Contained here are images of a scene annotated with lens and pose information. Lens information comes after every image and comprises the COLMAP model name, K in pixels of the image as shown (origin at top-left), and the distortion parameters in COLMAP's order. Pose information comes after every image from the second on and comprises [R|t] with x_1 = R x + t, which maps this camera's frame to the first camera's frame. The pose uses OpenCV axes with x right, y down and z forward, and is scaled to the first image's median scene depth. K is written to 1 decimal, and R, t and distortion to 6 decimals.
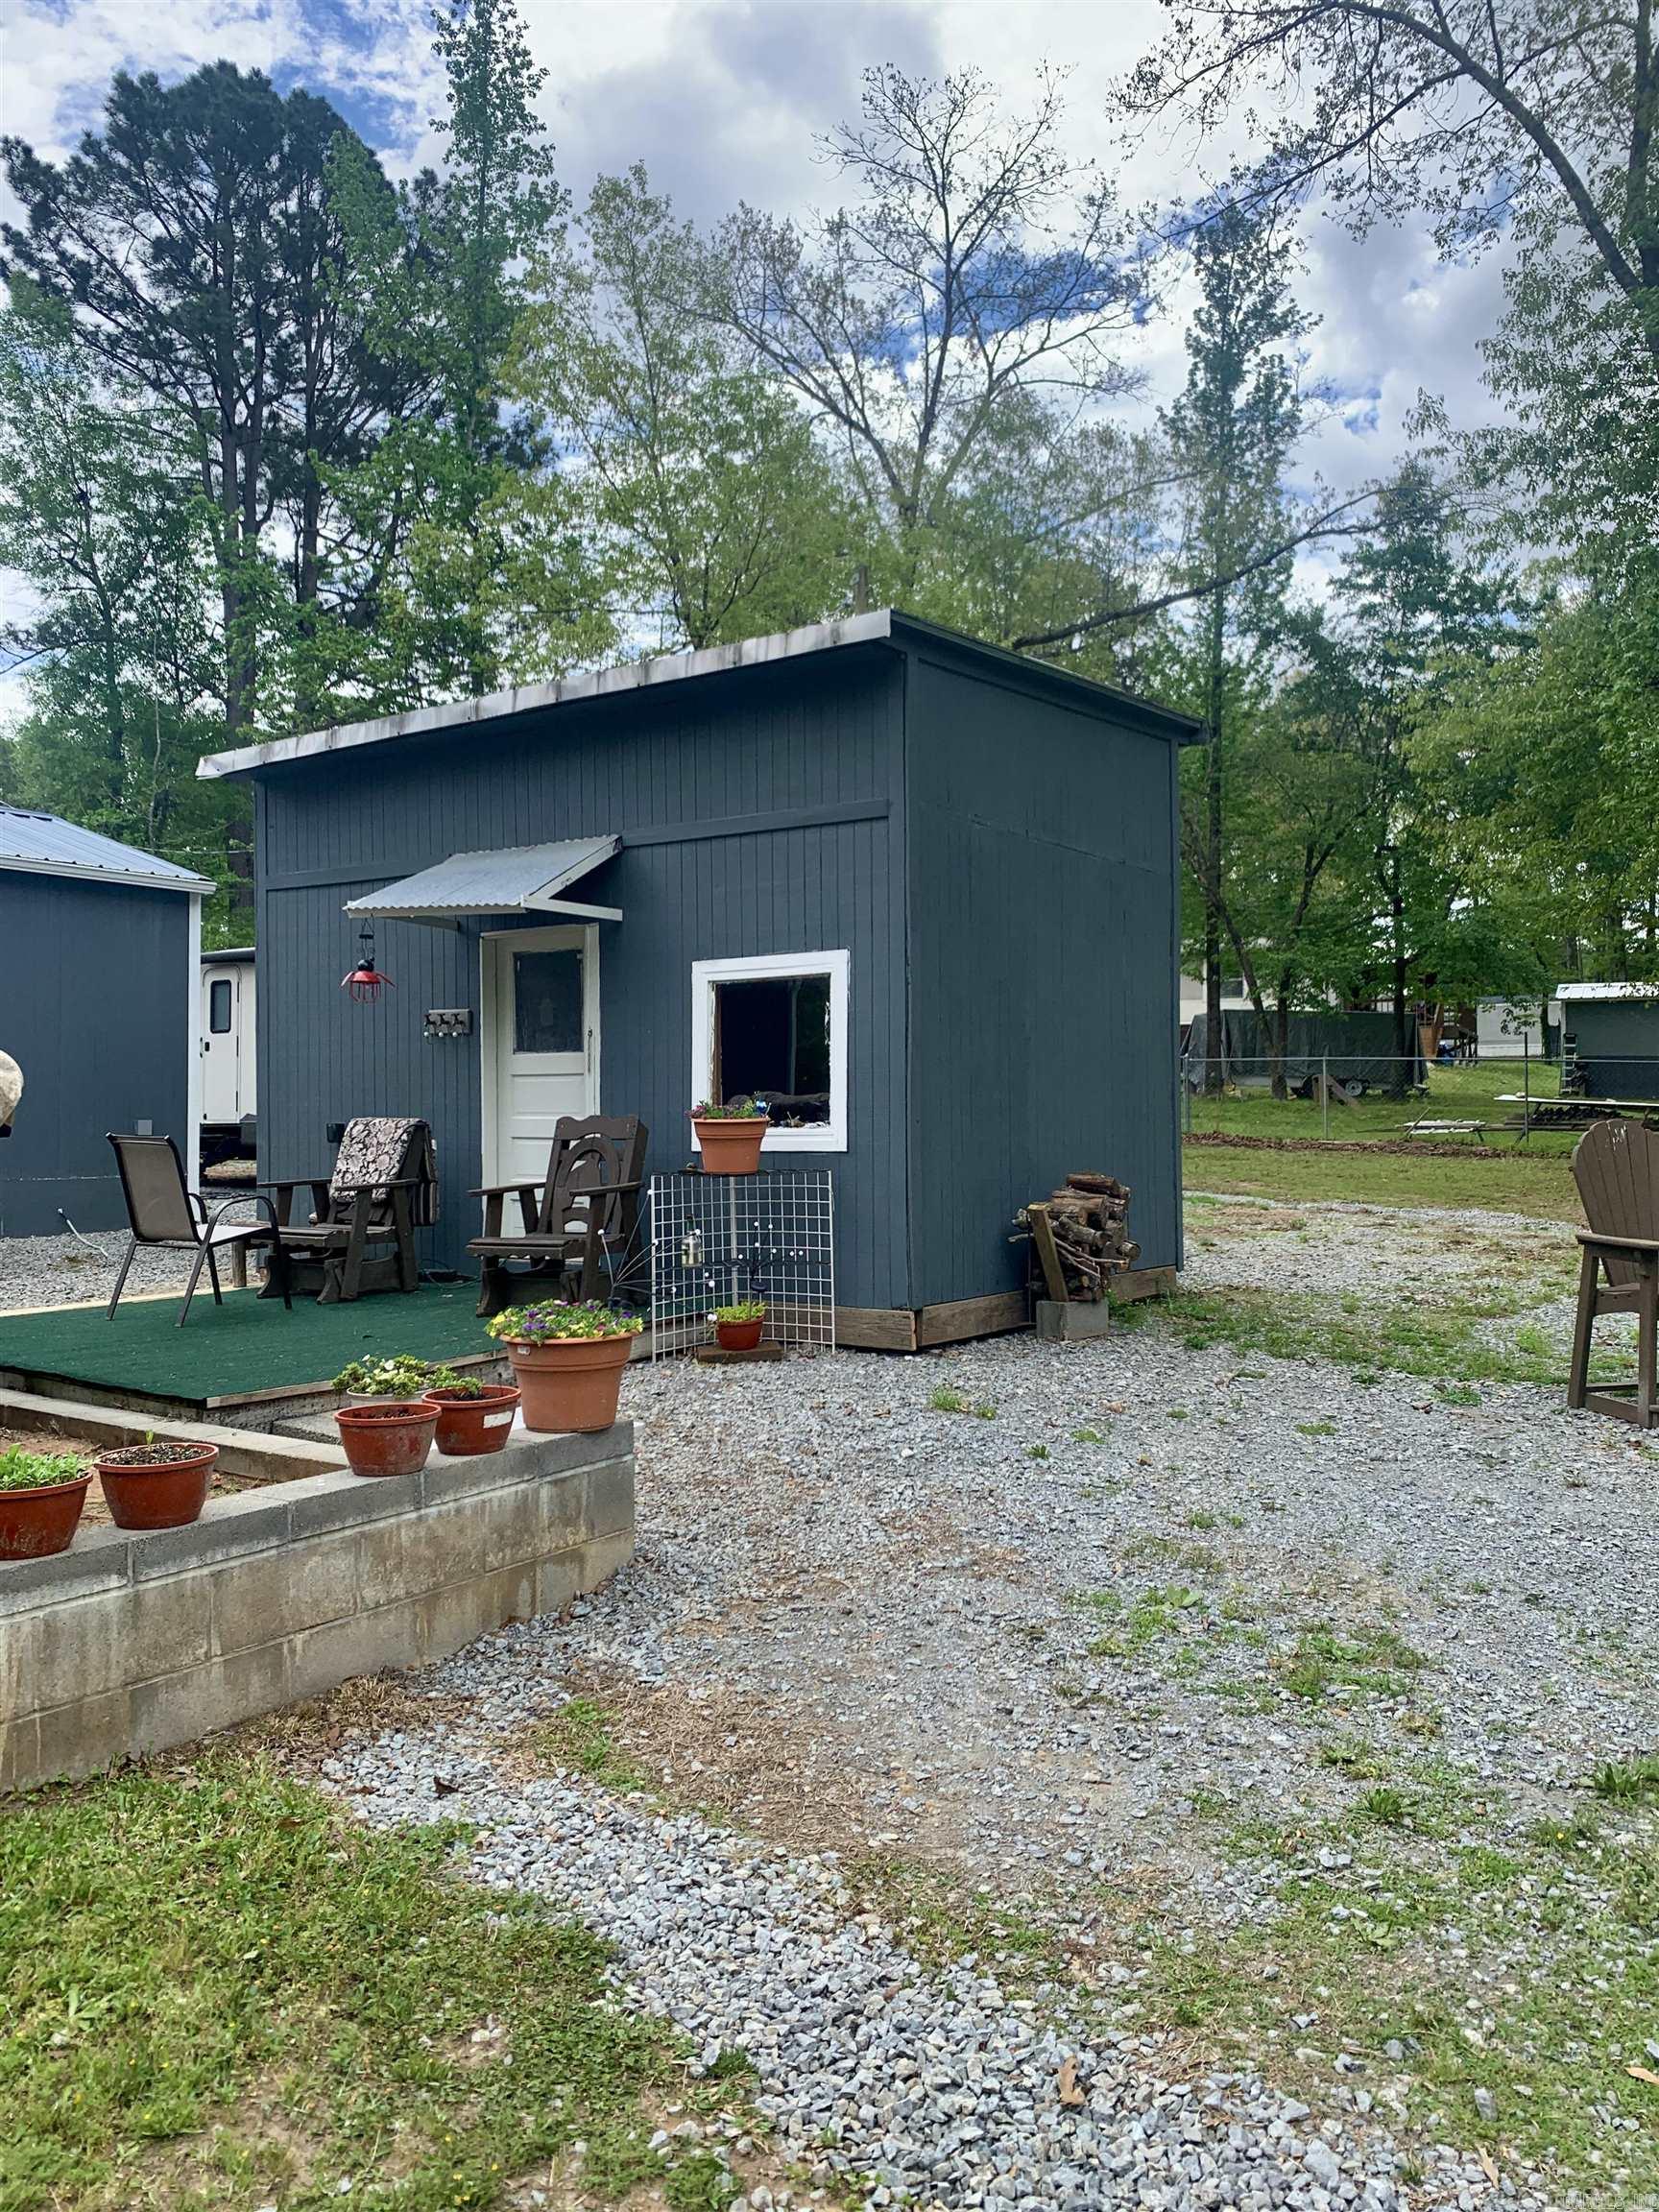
lens RADIAL K [[1682.8, 0, 850.6], [0, 1682.8, 1093.6], [0, 0, 1]] dist [-0.001899, -0.008359]
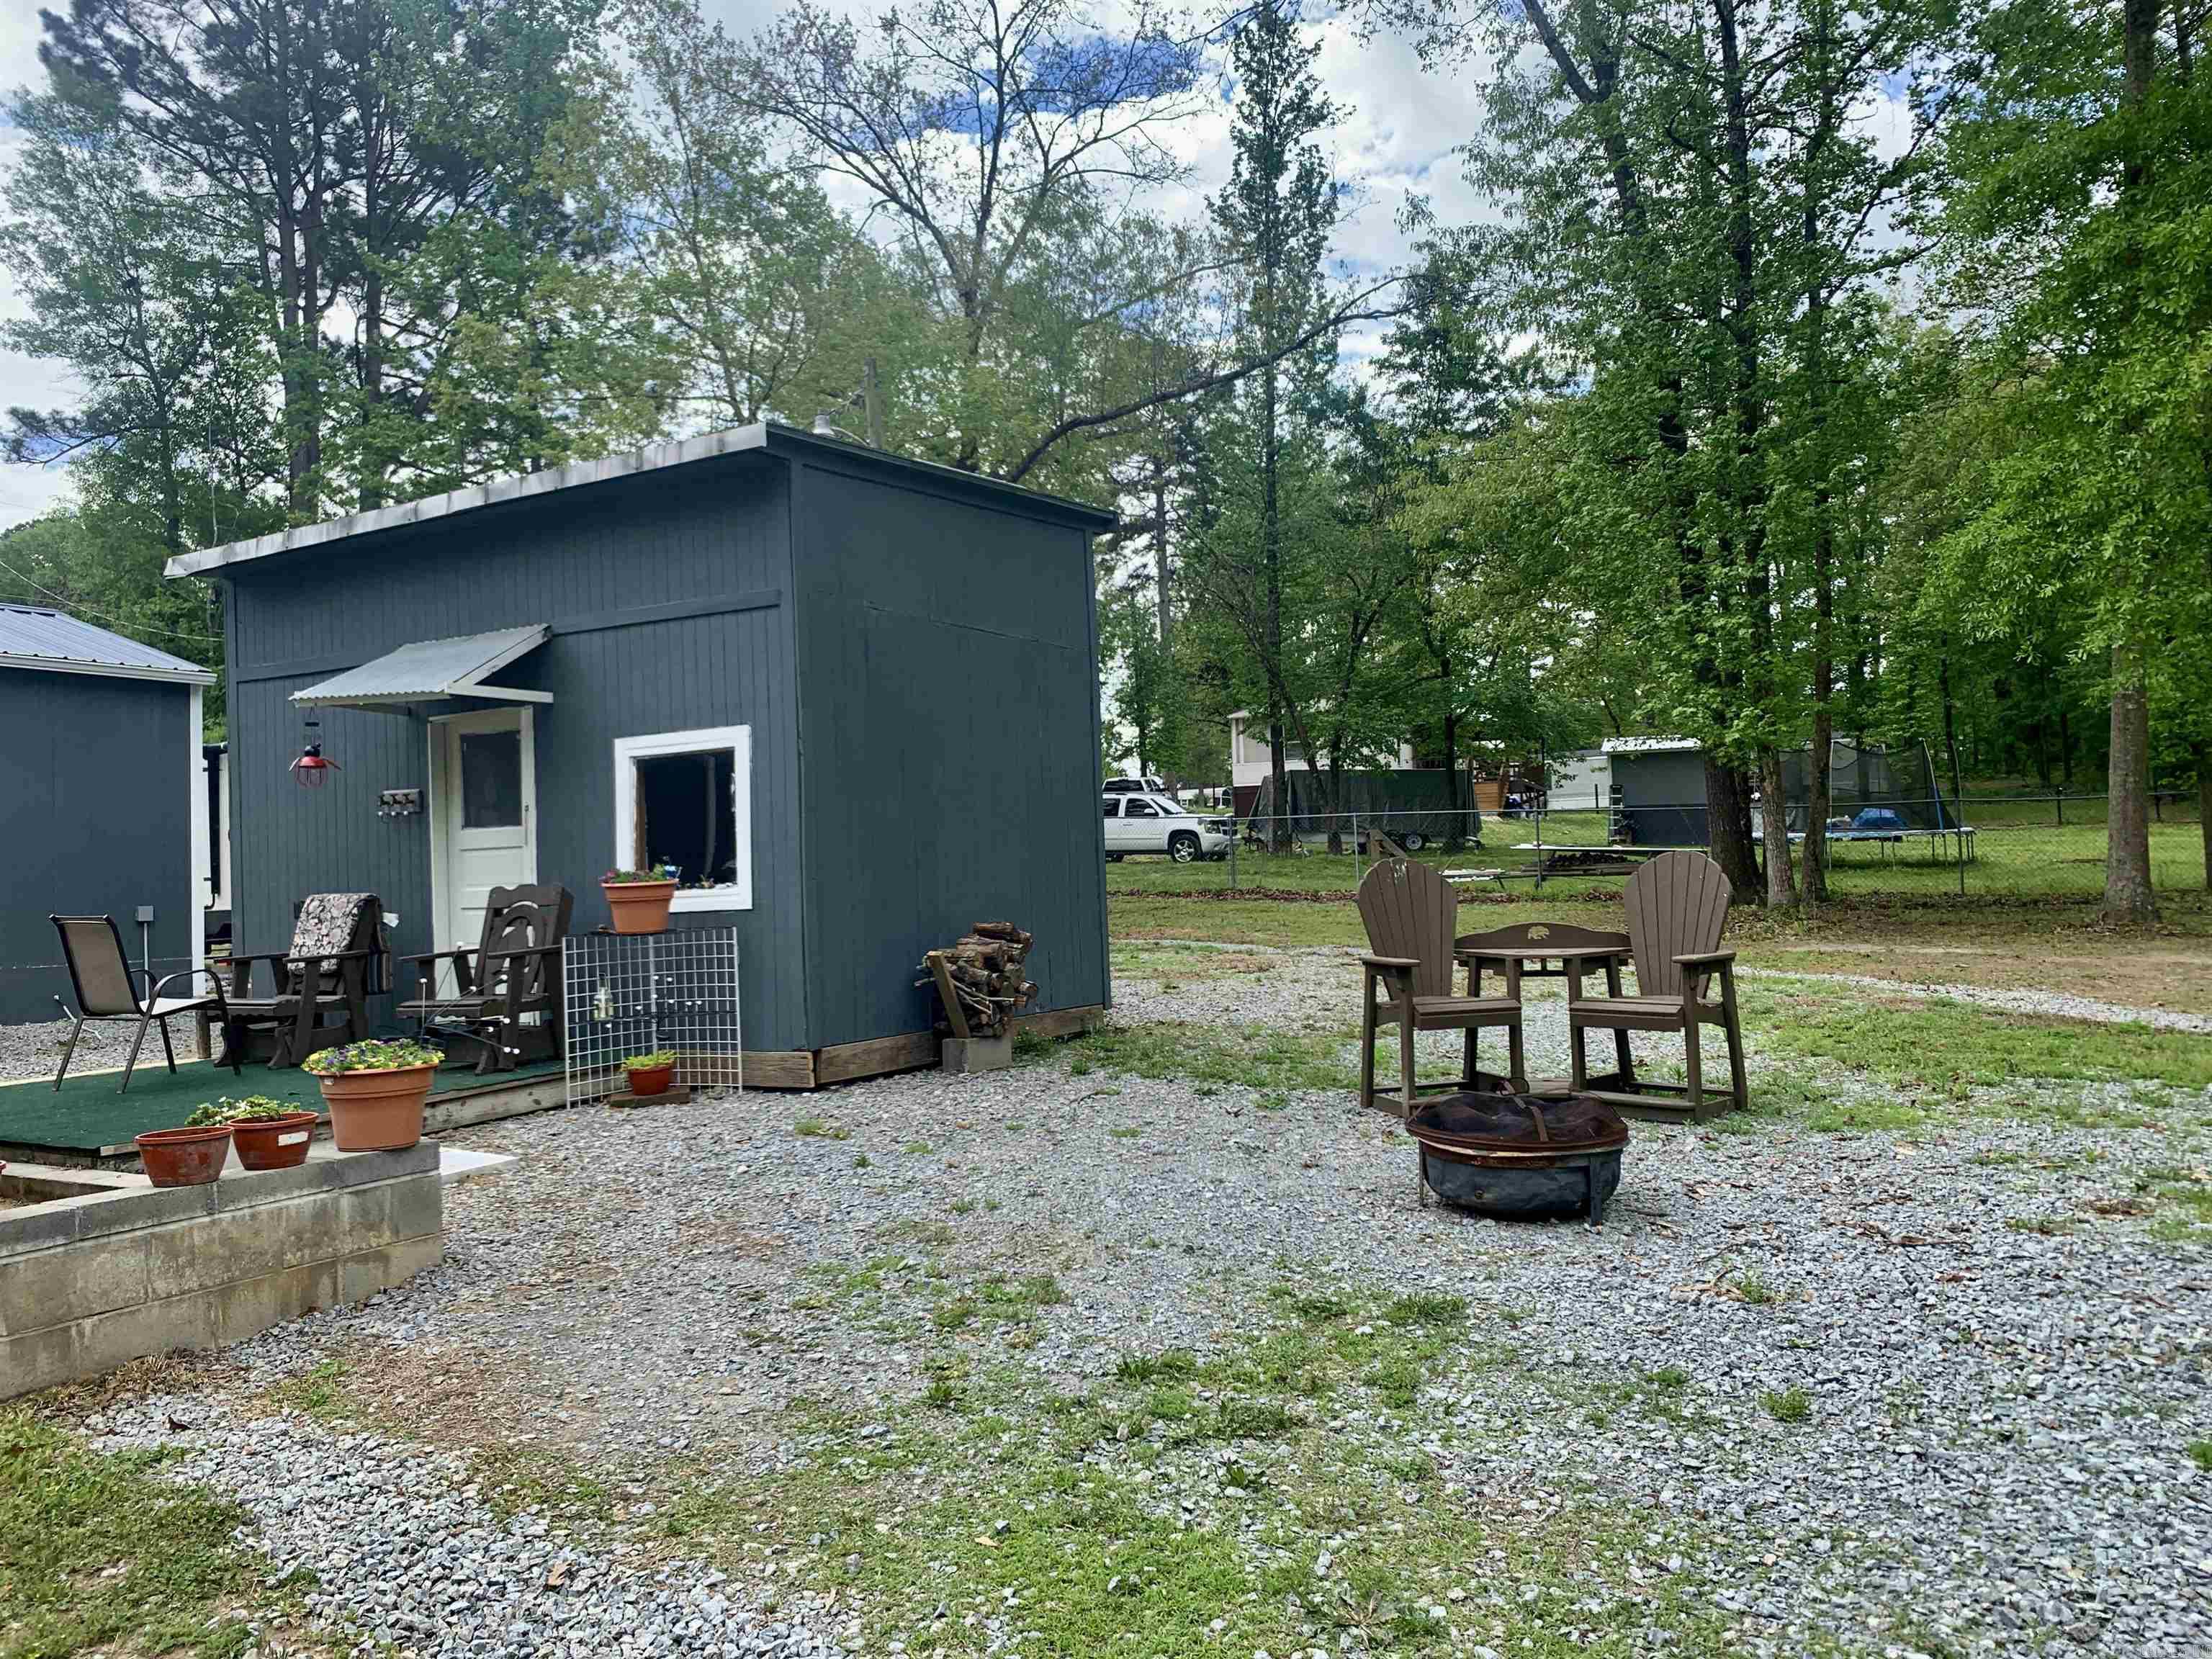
lens RADIAL K [[1682.8, 0, 1117.8], [0, 1682.8, 812.0], [0, 0, 1]] dist [-0.001899, -0.008359]
pose [[0.995955, -0.028546, 0.085204, 0.128042], [0.031099, 0.999102, -0.028787, 0.009152], [-0.084306, 0.031321, 0.995948, -0.104706]]
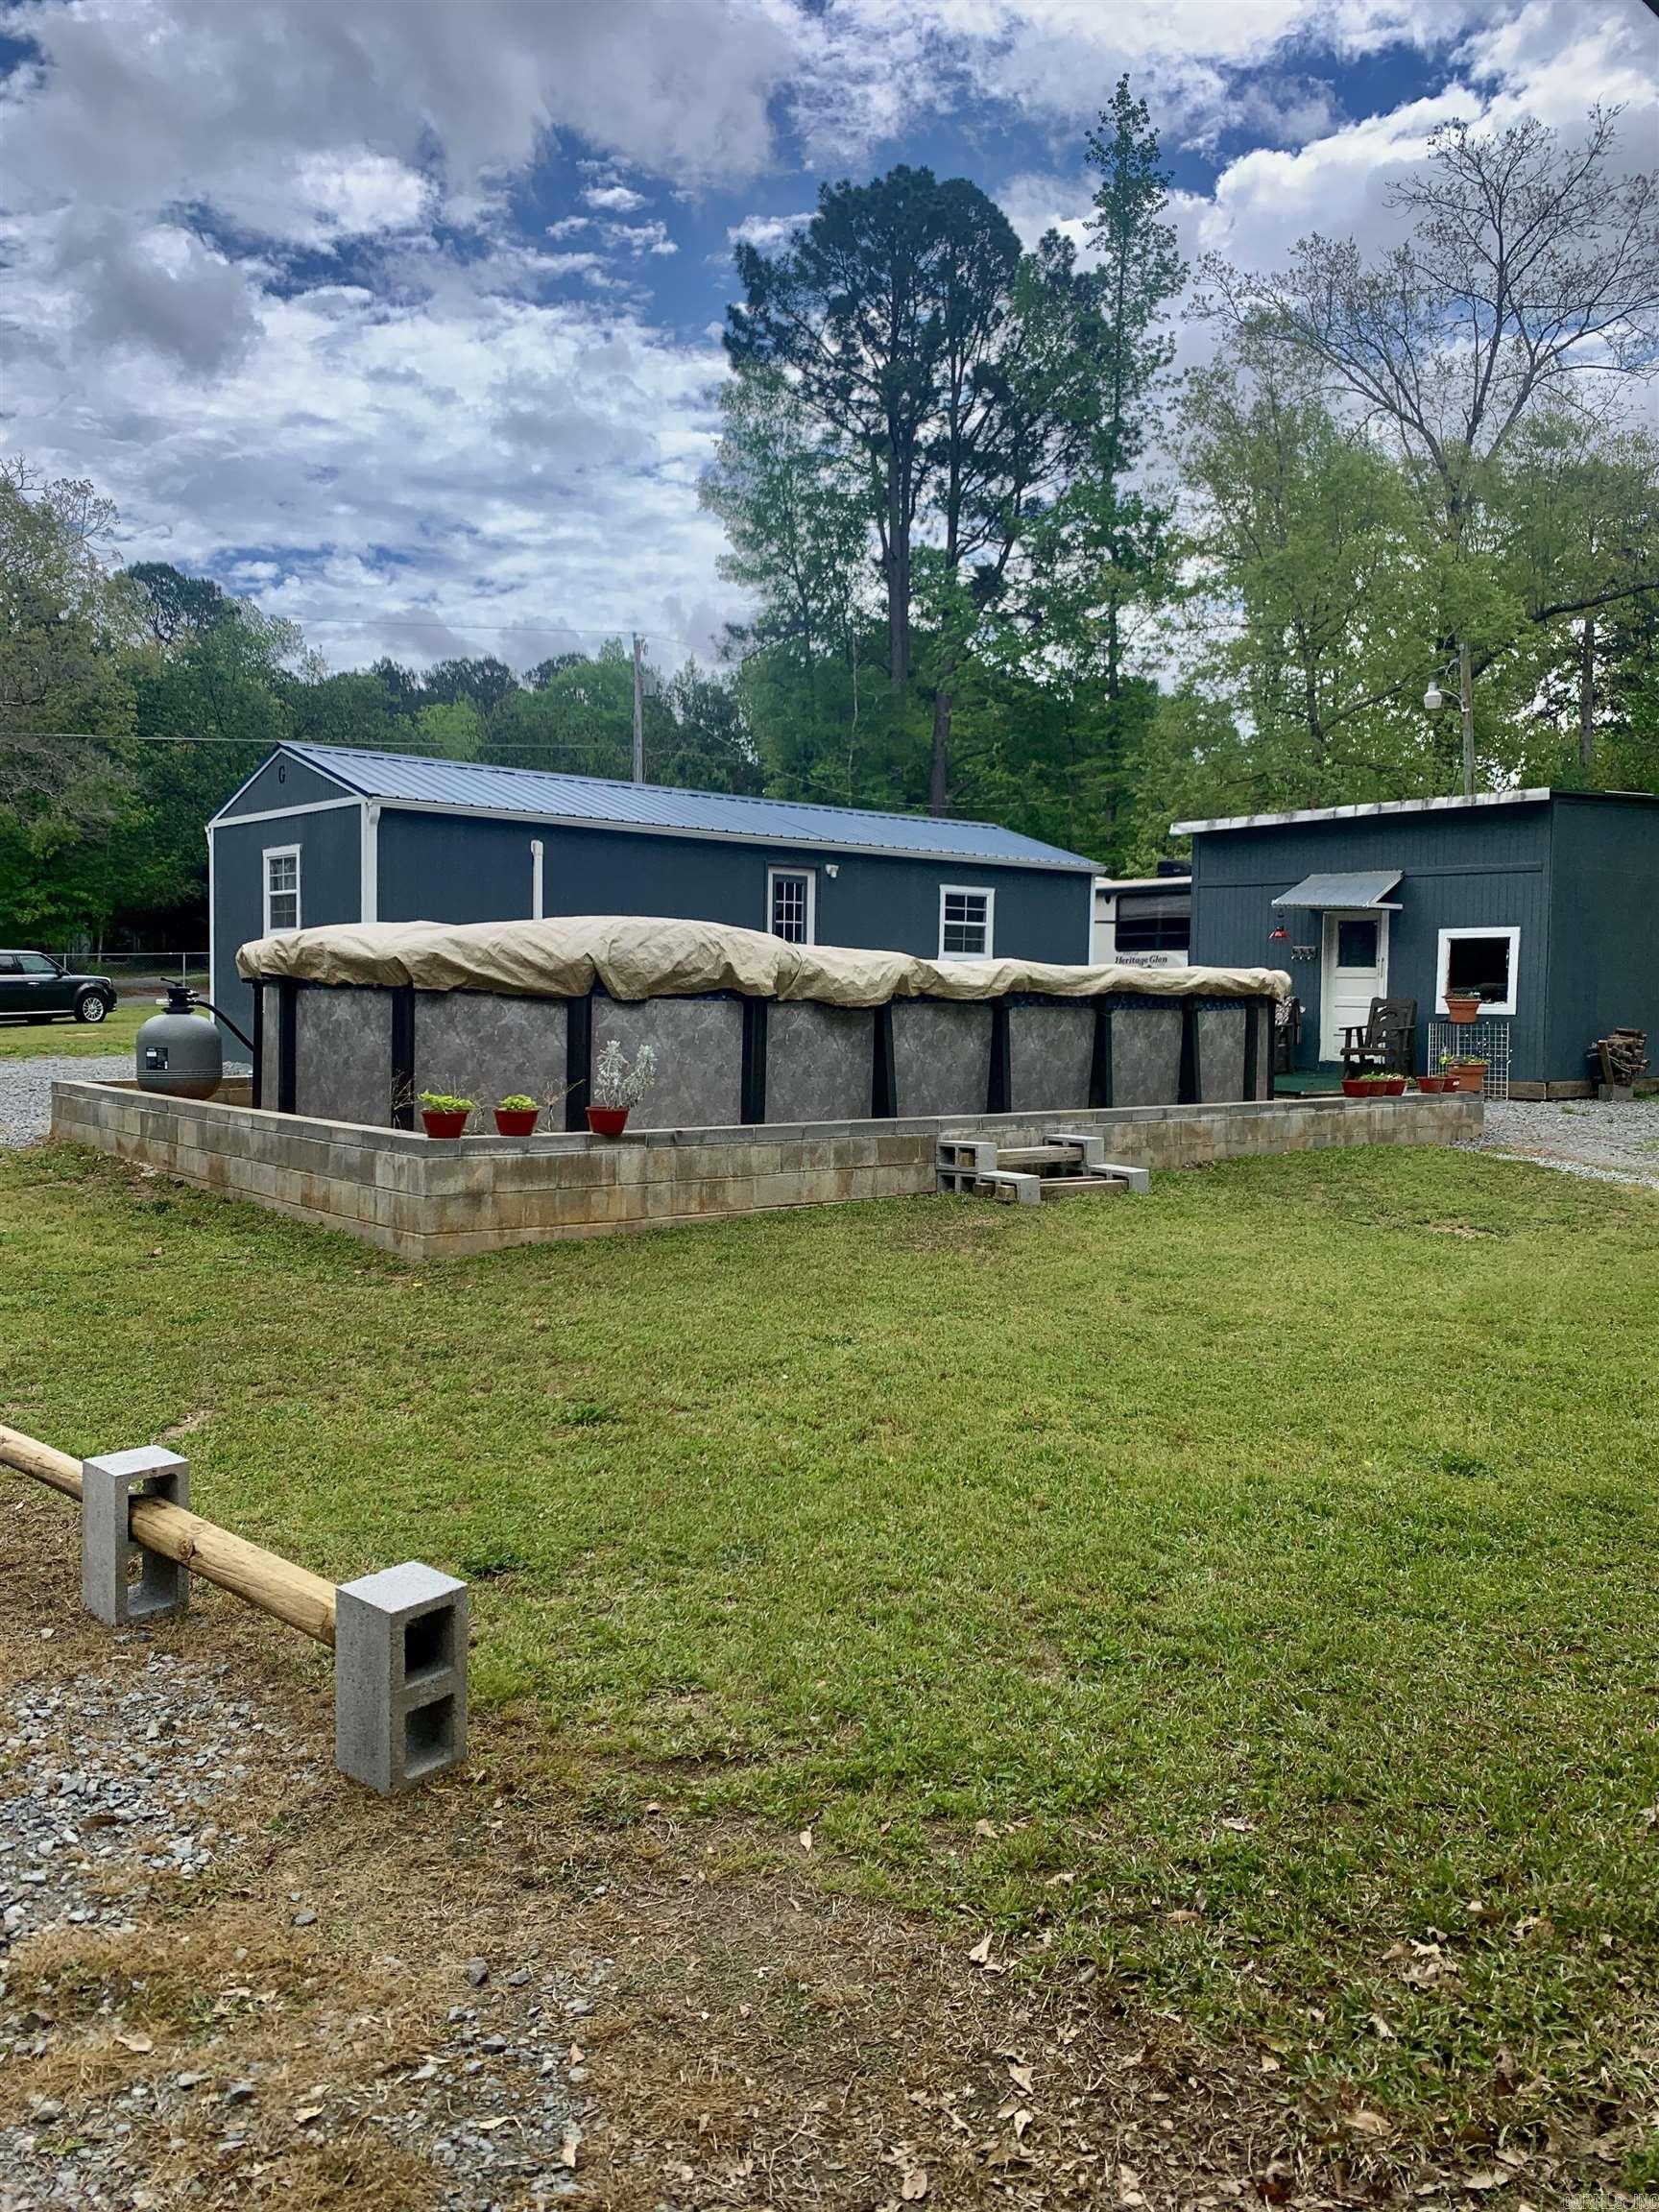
lens RADIAL K [[1682.8, 0, 833.2], [0, 1682.8, 1071.0], [0, 0, 1]] dist [-0.001899, -0.008359]
pose [[0.961614, 0.028857, -0.272884, -0.239745], [-0.012269, 0.997982, 0.062303, -0.018232], [0.274132, -0.056563, 0.960027, -1.313831]]
